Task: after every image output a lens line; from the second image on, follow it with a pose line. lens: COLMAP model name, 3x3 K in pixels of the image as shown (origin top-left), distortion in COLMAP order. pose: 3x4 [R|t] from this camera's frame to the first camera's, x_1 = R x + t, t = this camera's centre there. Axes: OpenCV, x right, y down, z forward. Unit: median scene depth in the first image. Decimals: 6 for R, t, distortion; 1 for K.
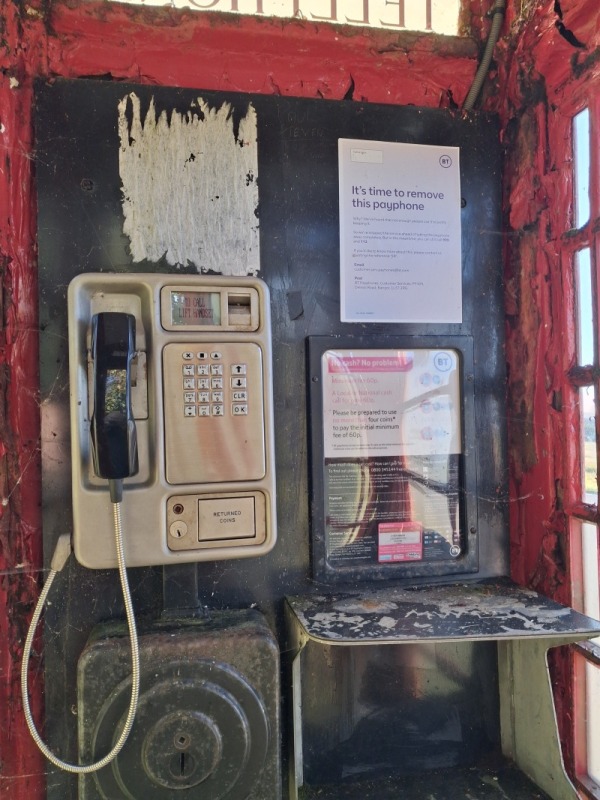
lens RADIAL K [[626.6, 0, 300.0], [0, 626.6, 400.0], [0, 0, 1]] dist [-0.005294, -0.003944]
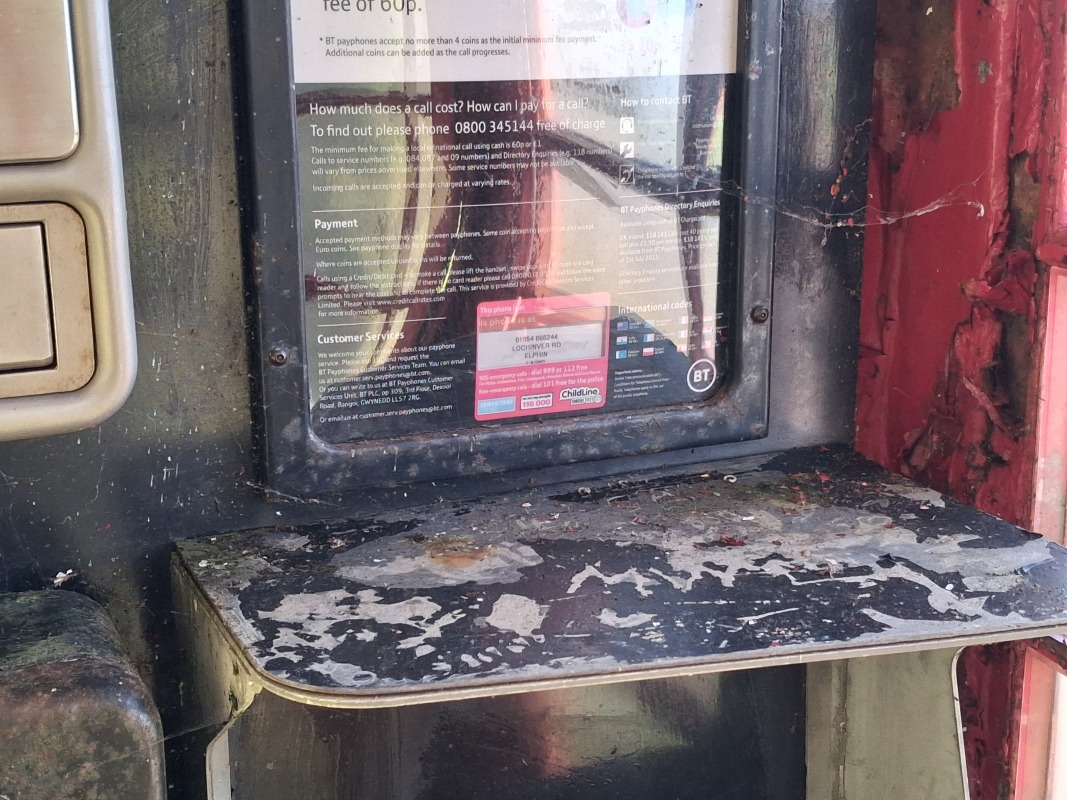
lens RADIAL K [[1655.4, 0, 582.0], [0, 1655.4, 401.3], [0, 0, 1]] dist [0.297827, -1.124492]
pose [[0.973174, -0.036104, 0.227218, -0.013365], [-0.026951, 0.962921, 0.268435, 0.023105], [-0.228485, -0.267358, 0.936117, 0.212829]]
